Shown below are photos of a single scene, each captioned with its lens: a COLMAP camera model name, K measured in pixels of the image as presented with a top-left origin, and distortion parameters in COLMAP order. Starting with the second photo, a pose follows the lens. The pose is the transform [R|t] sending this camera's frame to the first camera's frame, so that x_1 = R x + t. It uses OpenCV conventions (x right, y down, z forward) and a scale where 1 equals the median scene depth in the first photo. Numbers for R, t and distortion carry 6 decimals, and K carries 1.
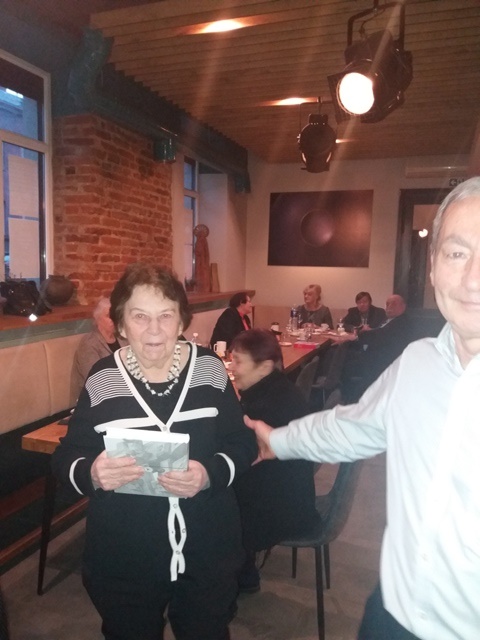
lens RADIAL K [[525.8, 0, 240.7], [0, 525.8, 334.2], [0, 0, 1]] dist [0.113790, -0.317745]
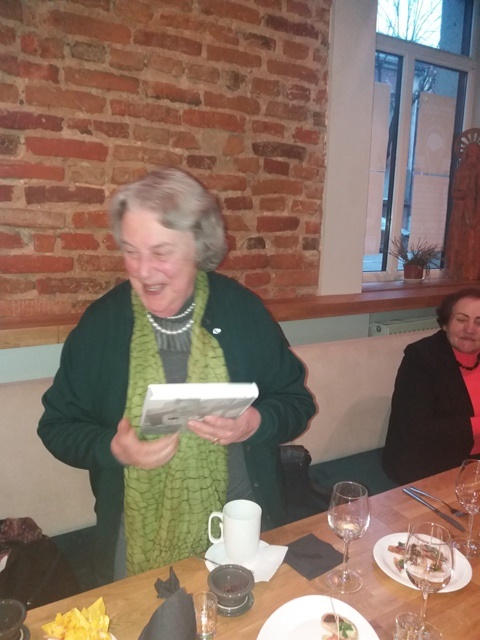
lens RADIAL K [[548.2, 0, 240.0], [0, 548.2, 320.0], [0, 0, 1]] dist [0.055537, -0.126213]
pose [[0.781546, 0.102147, -0.615428, 0.108151], [-0.082873, 0.994760, 0.059864, -0.086535], [0.618318, 0.004216, 0.785916, 0.760156]]
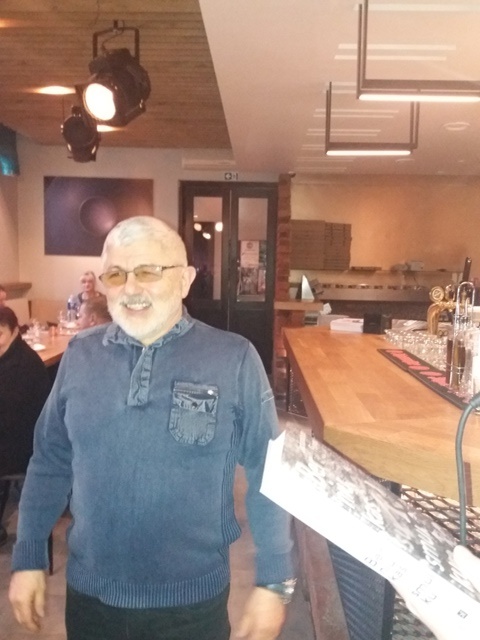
lens RADIAL K [[632.6, 0, 240.0], [0, 632.6, 320.0], [0, 0, 1]] dist [0.020359, 0.000103]
pose [[0.946547, -0.025617, 0.321548, 0.027625], [0.037474, 0.998825, -0.030741, 0.049075], [-0.320383, 0.041147, 0.946394, -0.242608]]
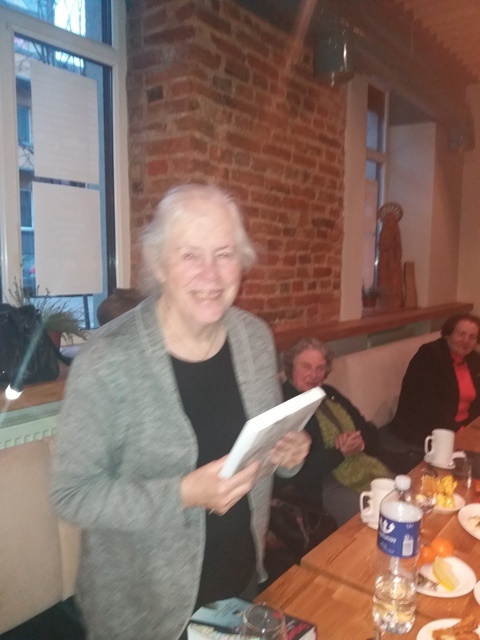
lens RADIAL K [[525.8, 0, 240.7], [0, 525.8, 334.2], [0, 0, 1]] dist [0.113790, -0.317745]
pose [[0.948605, 0.028291, -0.315197, -0.057606], [-0.028911, 0.999578, 0.002710, -0.063826], [0.315141, 0.006542, 0.949022, 0.482011]]
